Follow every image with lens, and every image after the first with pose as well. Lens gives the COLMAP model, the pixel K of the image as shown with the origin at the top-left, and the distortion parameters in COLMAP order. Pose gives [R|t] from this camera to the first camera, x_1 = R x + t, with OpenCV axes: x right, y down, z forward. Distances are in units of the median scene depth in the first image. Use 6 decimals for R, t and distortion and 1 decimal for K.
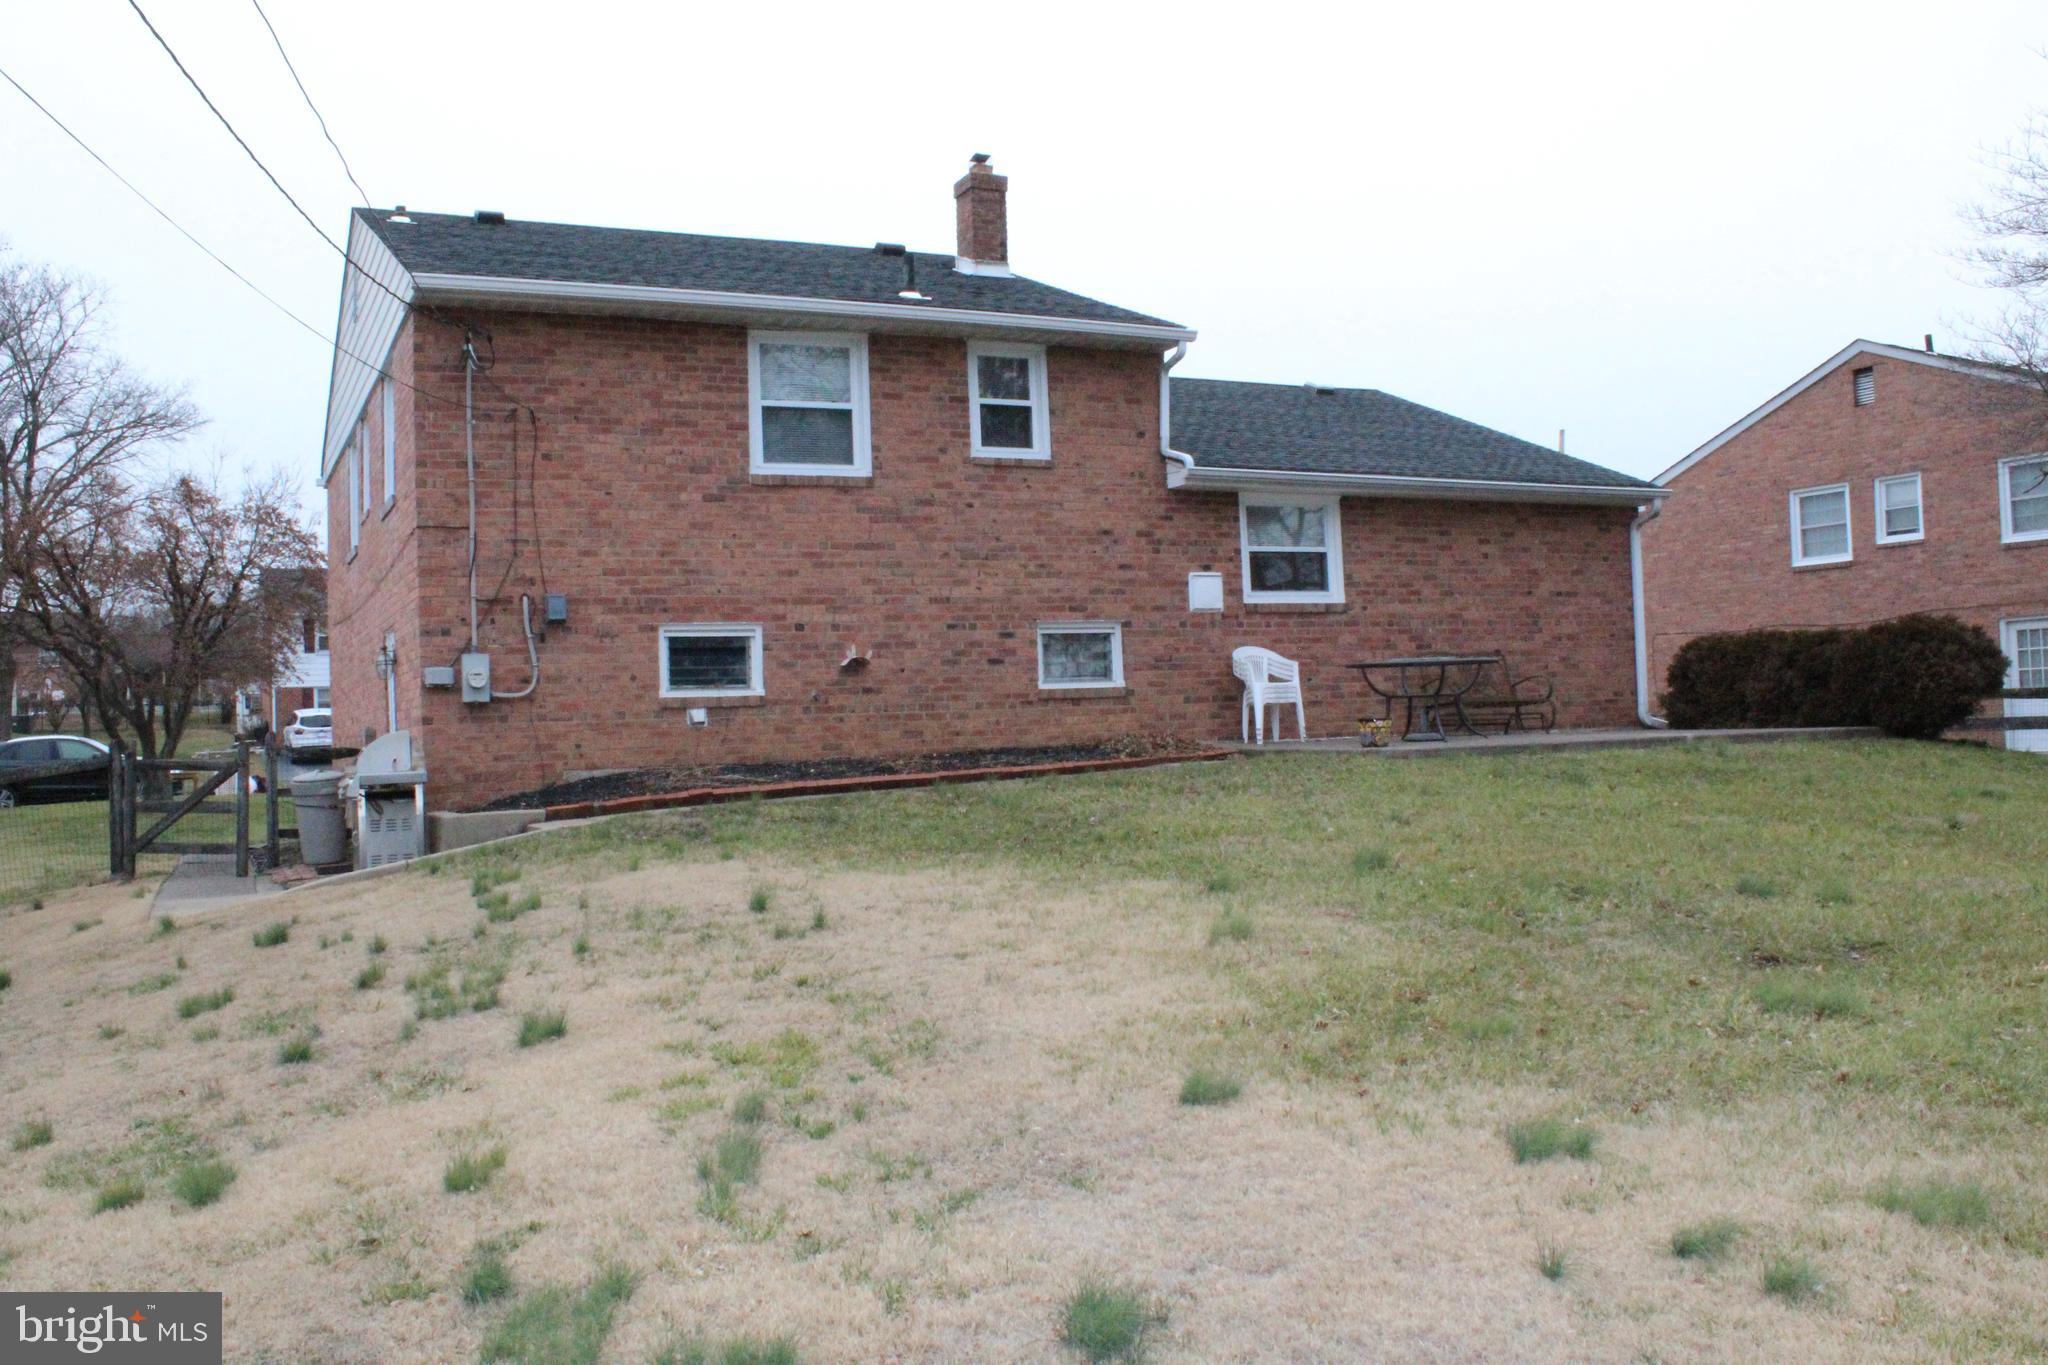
lens RADIAL K [[1749.0, 0, 1024.0], [0, 1749.0, 682.5], [0, 0, 1]] dist [-0.123488, 0.017017]
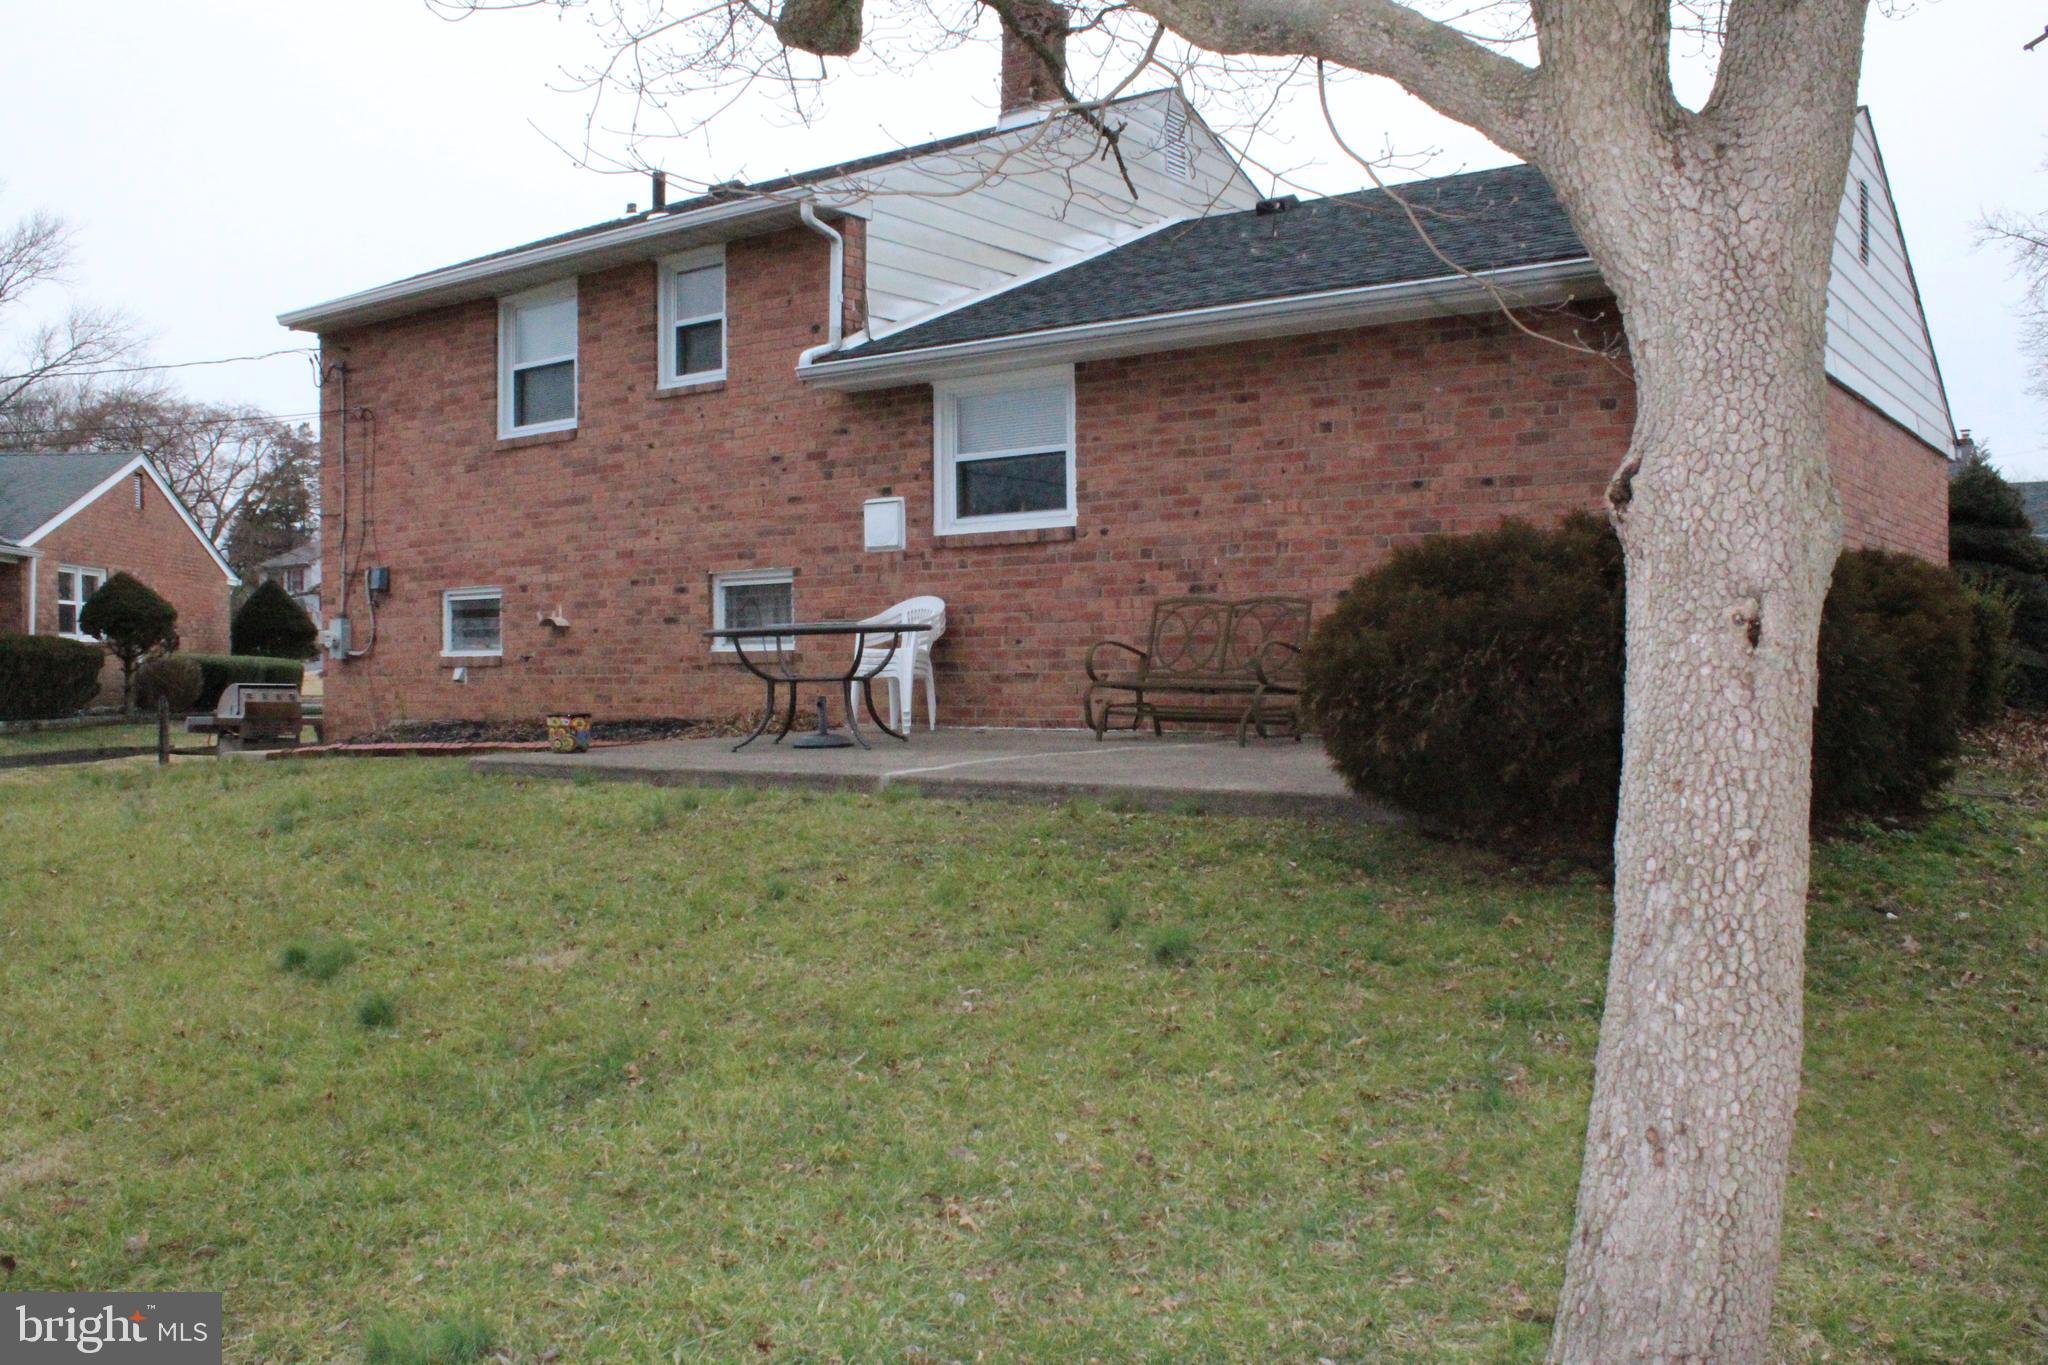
lens RADIAL K [[1749.0, 0, 1024.0], [0, 1749.0, 682.5], [0, 0, 1]] dist [-0.123488, 0.017017]
pose [[0.478461, 0.040725, -0.877164, 0.802436], [0.019952, 0.998162, 0.057226, -0.026111], [0.877882, -0.044881, 0.476769, 0.700658]]
